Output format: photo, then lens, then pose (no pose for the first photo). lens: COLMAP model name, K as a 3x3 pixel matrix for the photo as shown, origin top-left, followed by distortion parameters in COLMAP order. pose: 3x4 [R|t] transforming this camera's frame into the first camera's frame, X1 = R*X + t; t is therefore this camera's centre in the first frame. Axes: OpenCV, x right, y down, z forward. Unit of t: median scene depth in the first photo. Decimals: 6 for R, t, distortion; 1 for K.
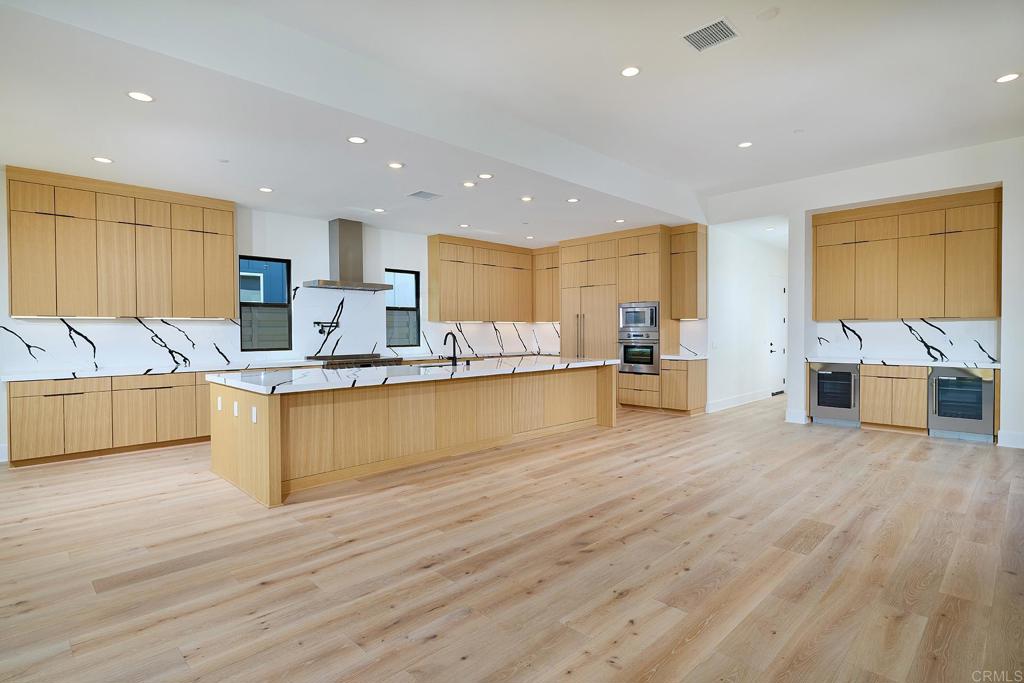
lens RADIAL K [[521.5, 0, 510.3], [0, 521.5, 339.5], [0, 0, 1]] dist [-0.006426, -0.000467]
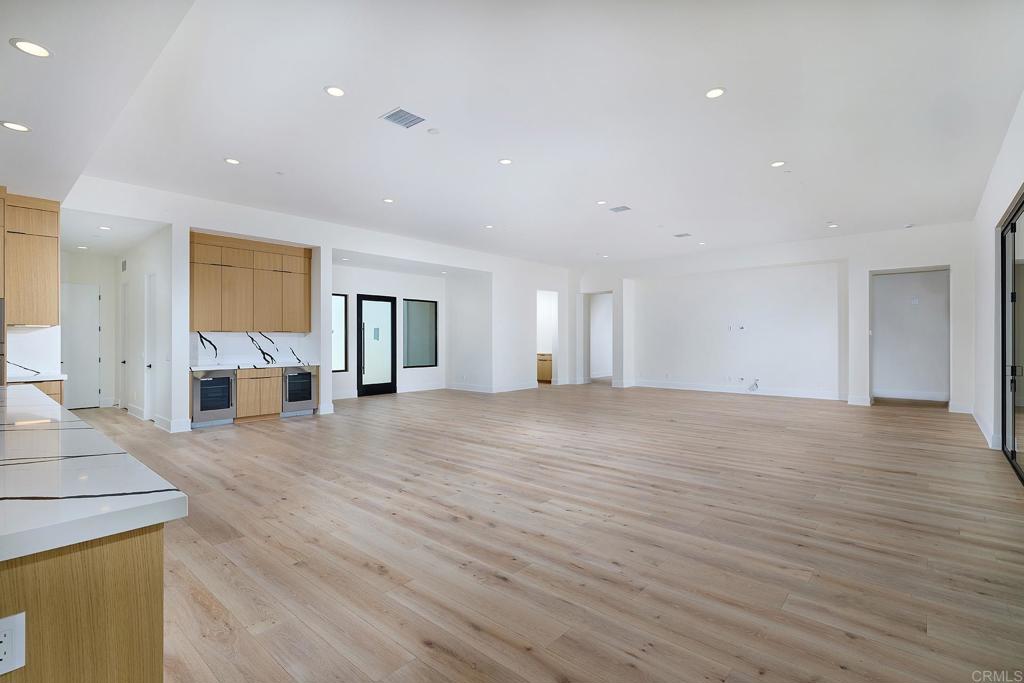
lens RADIAL K [[477.7, 0, 510.3], [0, 477.7, 337.7], [0, 0, 1]] dist [0.002886, 0.000080]
pose [[-0.075136, 0.006001, 0.997155, -0.666891], [0.017768, 0.999831, -0.004678, -0.012318], [-0.997015, 0.017366, -0.075230, 0.651156]]
